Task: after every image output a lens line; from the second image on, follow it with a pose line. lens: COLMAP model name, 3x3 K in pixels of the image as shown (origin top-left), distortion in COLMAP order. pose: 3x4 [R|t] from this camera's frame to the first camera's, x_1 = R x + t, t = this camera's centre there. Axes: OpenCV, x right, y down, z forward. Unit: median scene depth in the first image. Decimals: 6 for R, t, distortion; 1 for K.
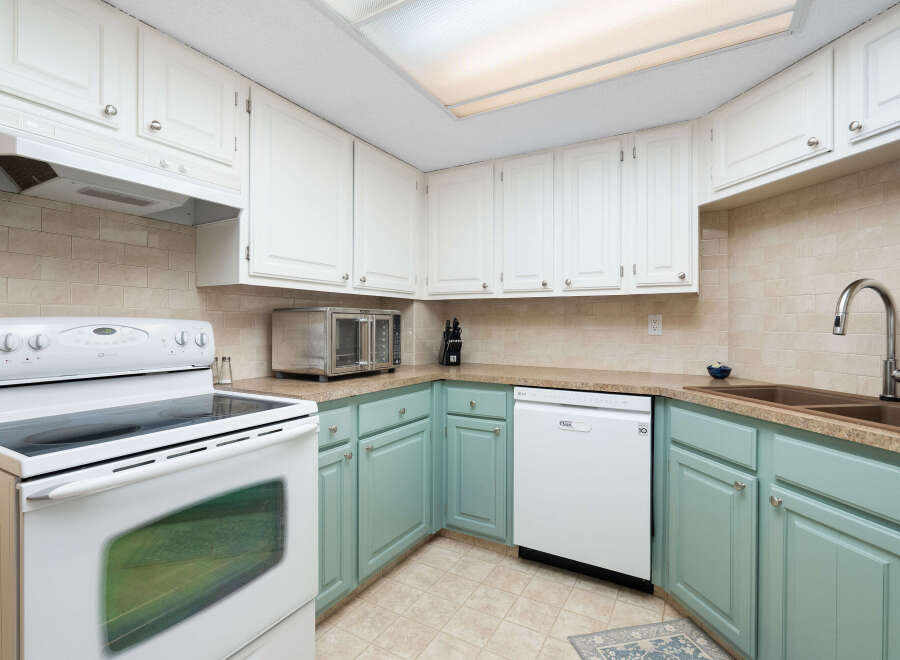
lens RADIAL K [[445.9, 0, 445.6], [0, 445.9, 325.1], [0, 0, 1]] dist [-0.003766, 0.001874]
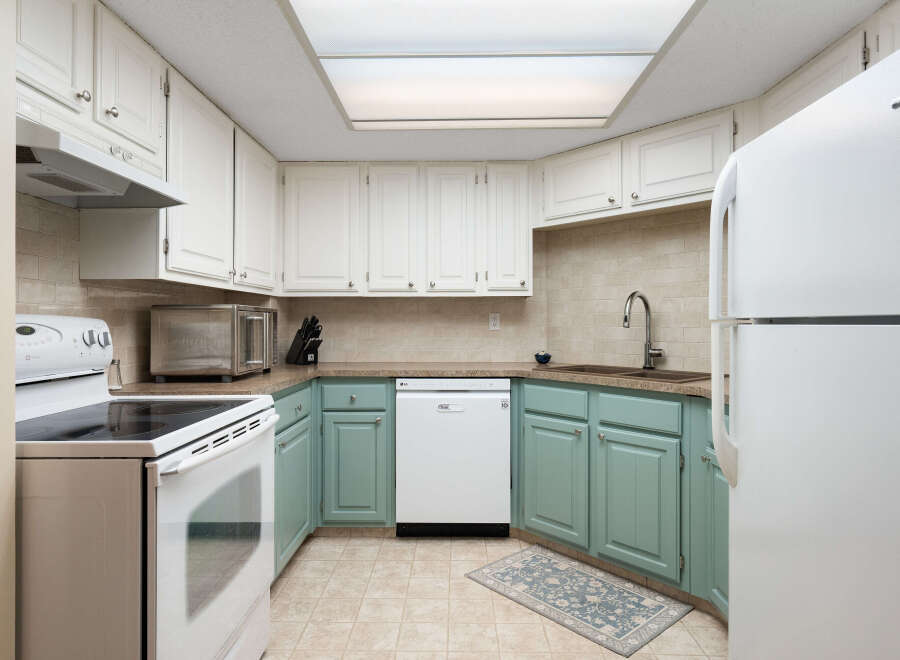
lens RADIAL K [[542.8, 0, 450.4], [0, 542.8, 319.8], [0, 0, 1]] dist [-0.000426, 0.001266]
pose [[0.870252, -0.001482, 0.492604, -0.446184], [0.005203, 0.999967, -0.006183, 0.003175], [-0.492579, 0.007943, 0.870232, -0.263363]]
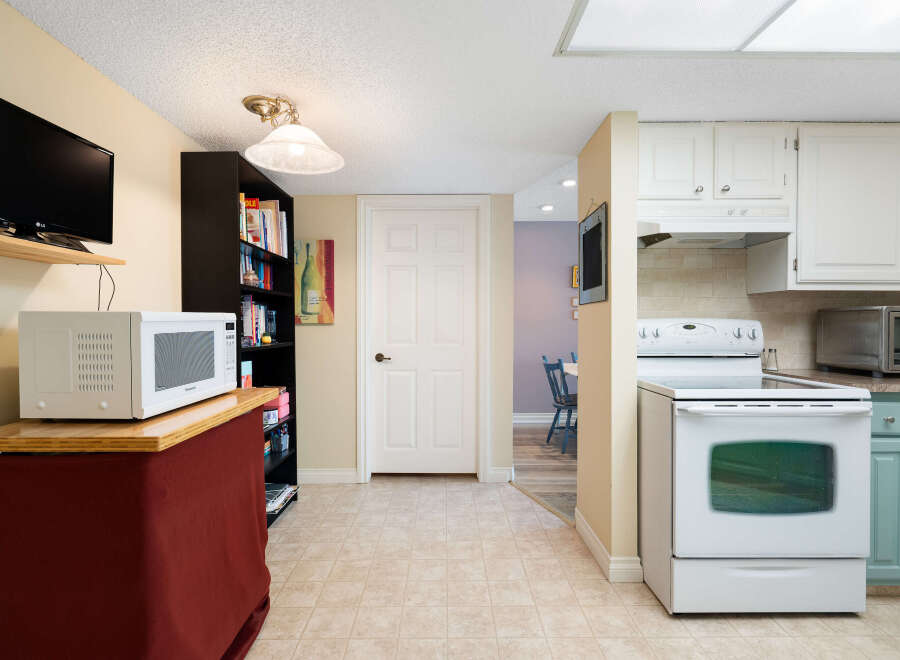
lens RADIAL K [[445.9, 0, 445.6], [0, 445.9, 325.1], [0, 0, 1]] dist [-0.003766, 0.001874]
pose [[0.506119, 0.003111, -0.862458, 0.117383], [-0.002388, 0.999995, 0.002206, 0.004489], [0.862460, 0.000943, 0.506124, -0.416686]]
